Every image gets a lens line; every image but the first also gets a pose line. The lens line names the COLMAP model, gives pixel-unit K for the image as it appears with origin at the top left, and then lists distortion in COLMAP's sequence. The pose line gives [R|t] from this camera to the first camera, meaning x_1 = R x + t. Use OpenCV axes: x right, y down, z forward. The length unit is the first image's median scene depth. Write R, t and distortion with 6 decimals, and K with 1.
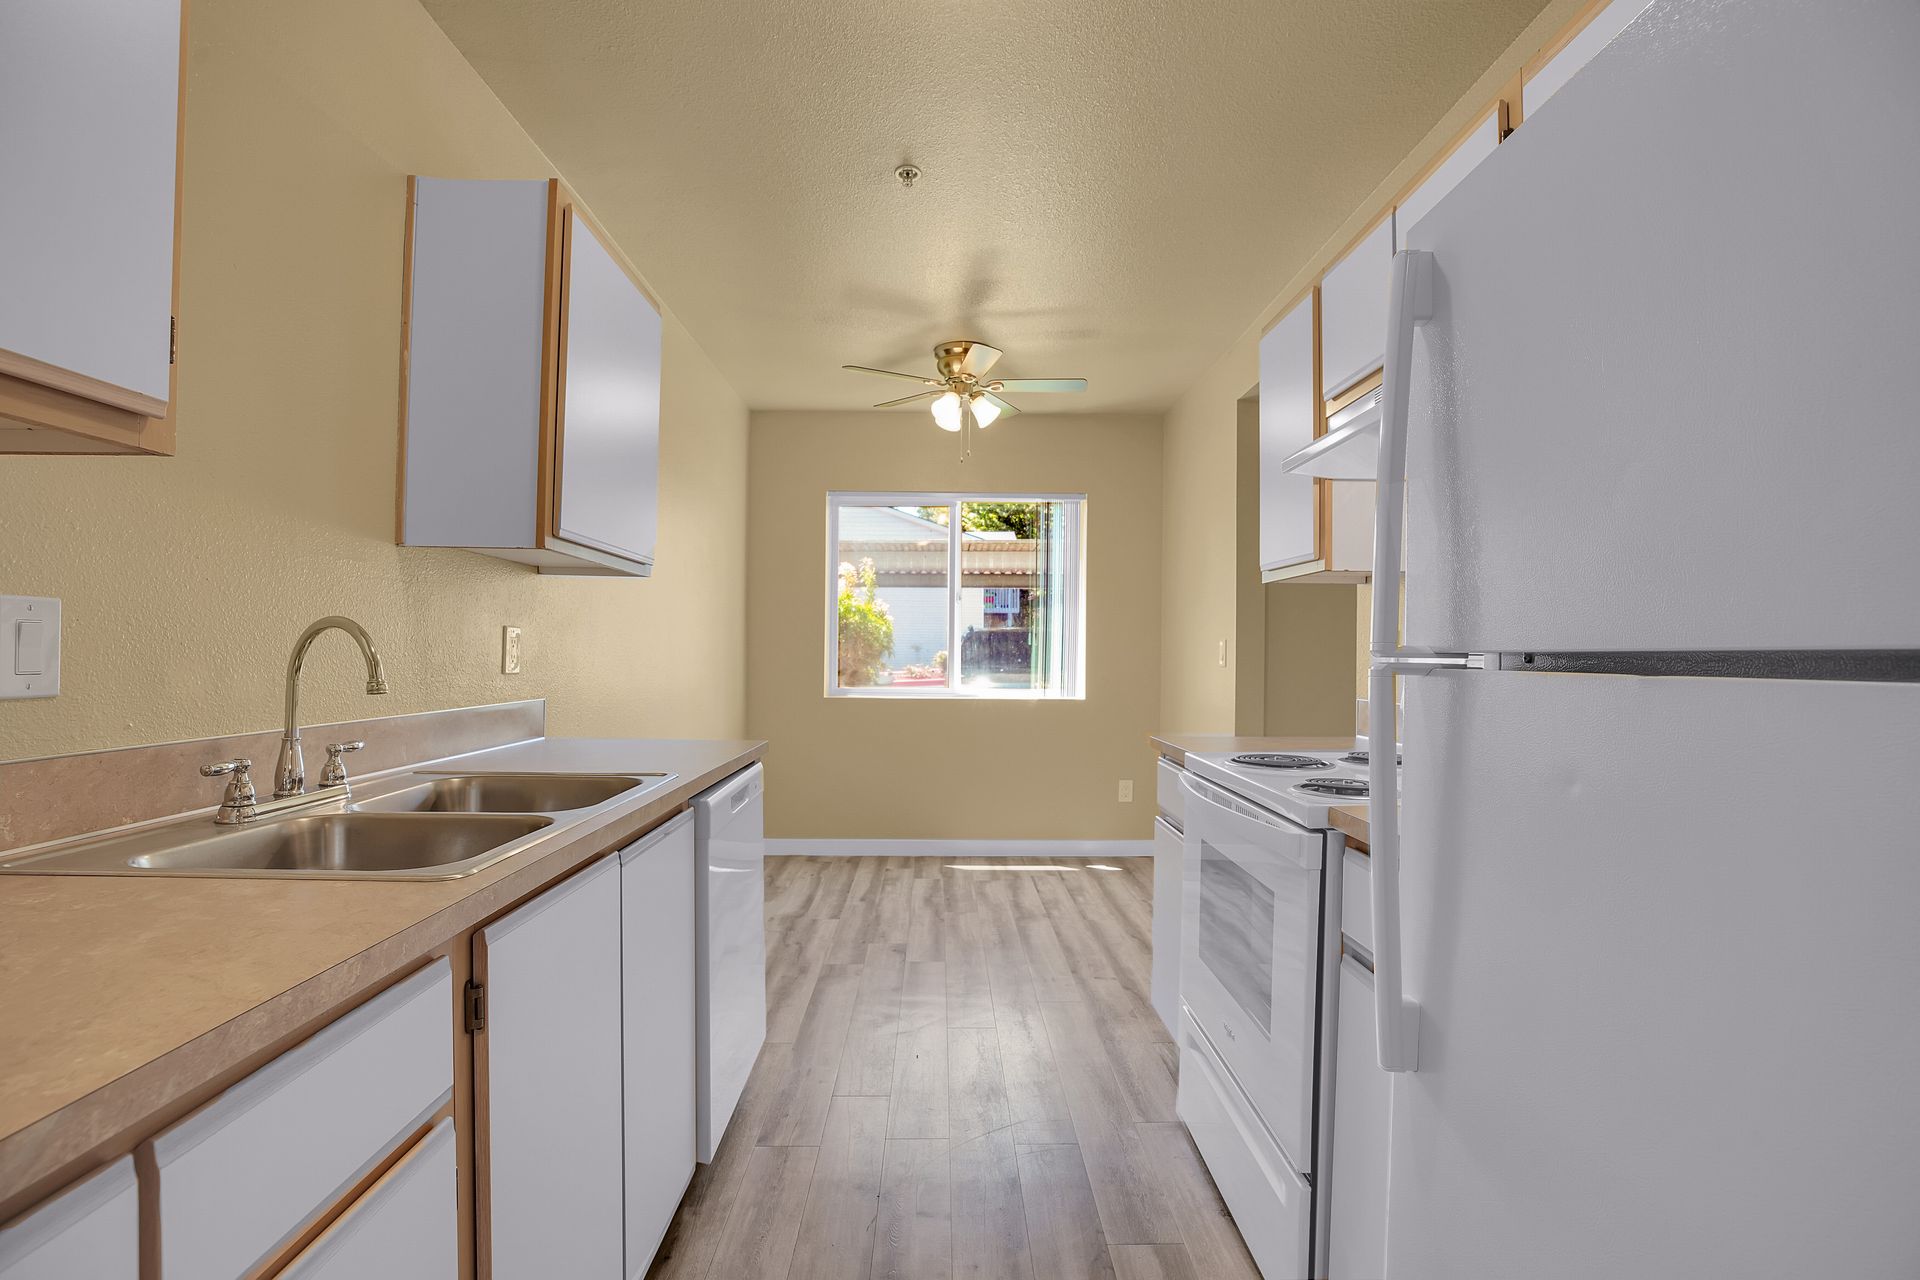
lens RADIAL K [[882.0, 0, 958.1], [0, 882.0, 641.7], [0, 0, 1]] dist [-0.000081, -0.000019]
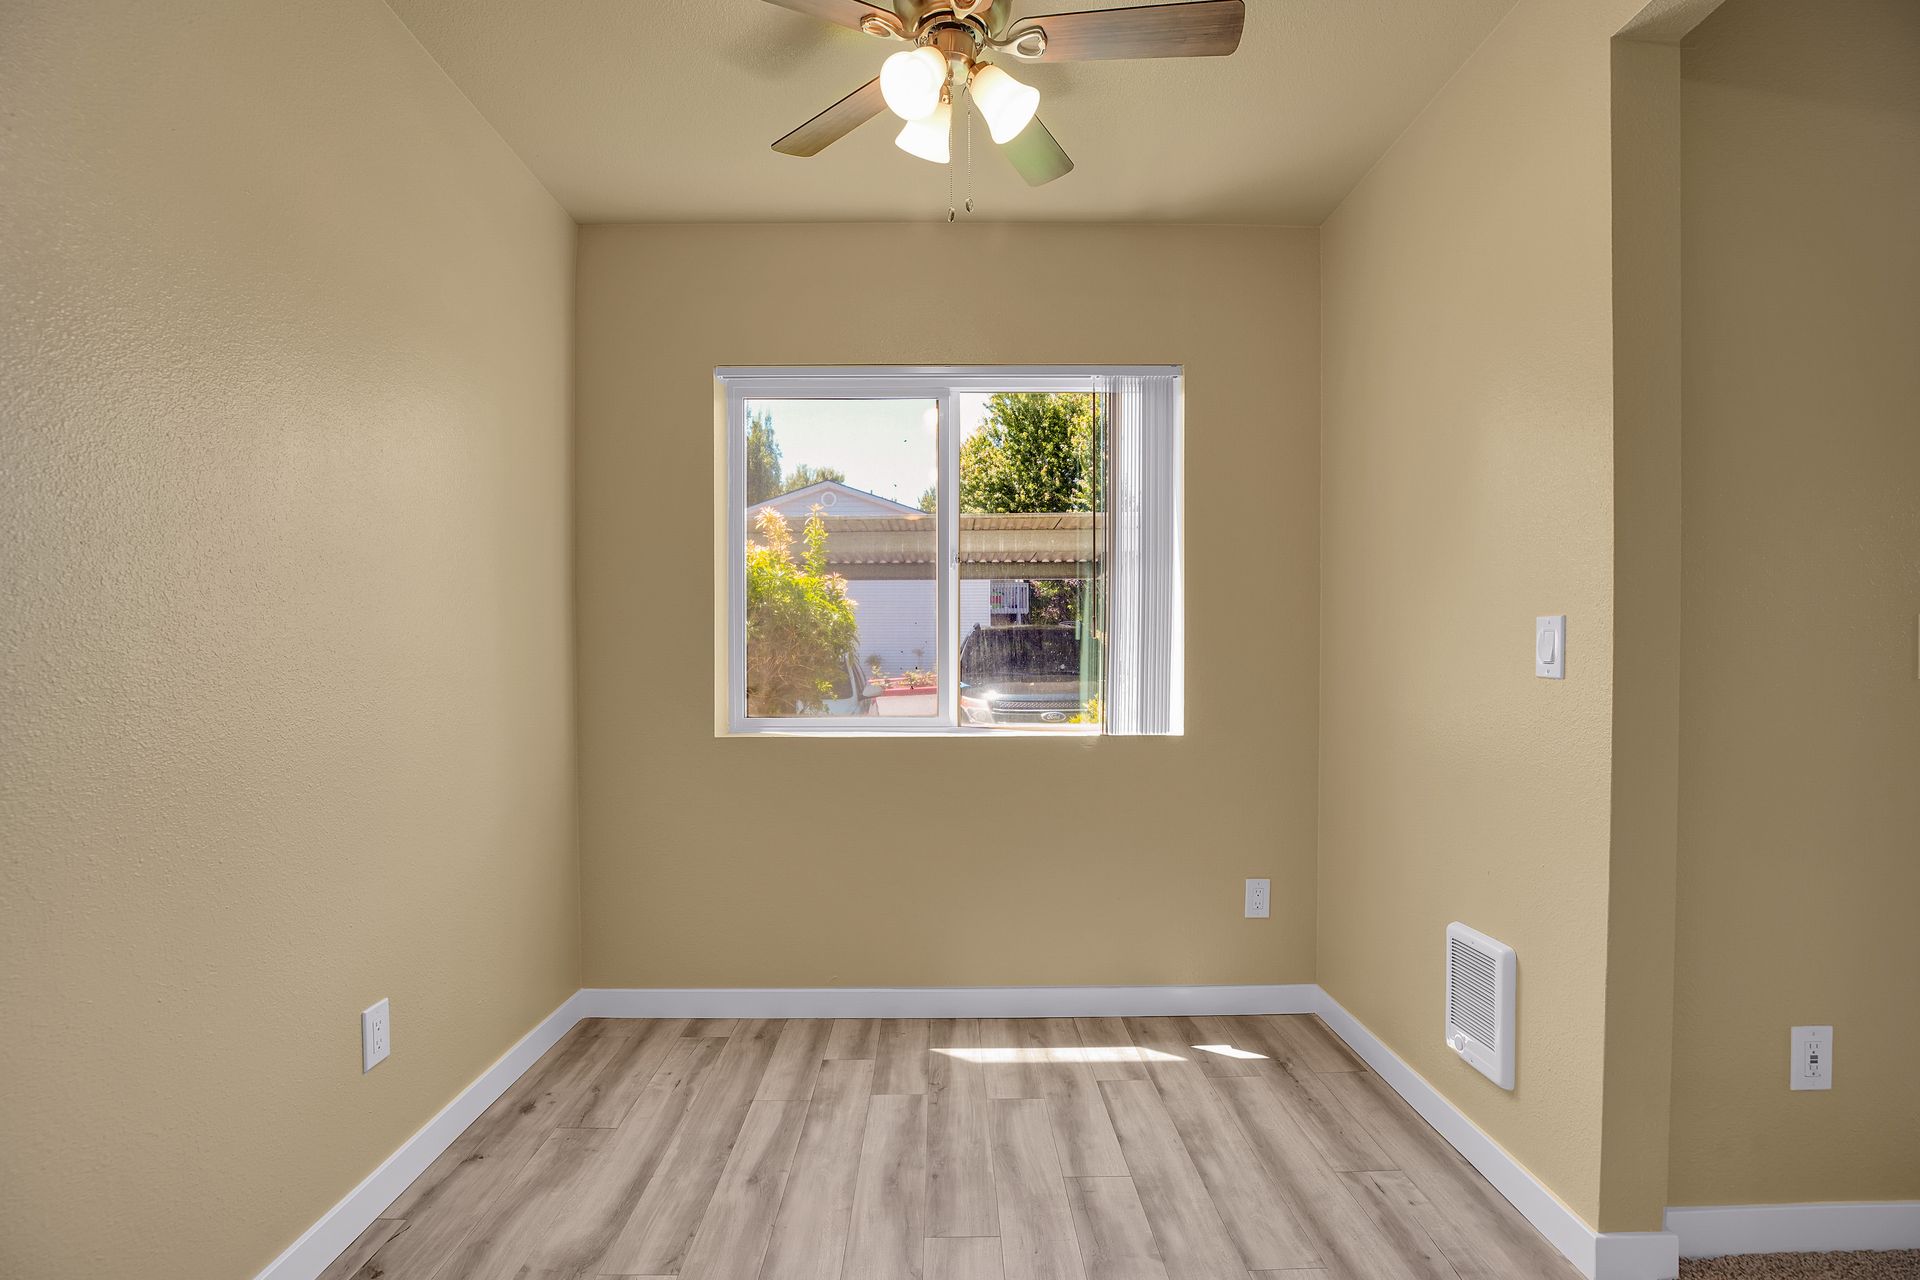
lens RADIAL K [[882.0, 0, 956.1], [0, 882.0, 652.2], [0, 0, 1]] dist [-0.000081, -0.000019]
pose [[0.999905, -0.010475, -0.008918, 0.006228], [0.010536, 0.999922, 0.006772, 0.007739], [0.008846, -0.006866, 0.999937, 0.466238]]
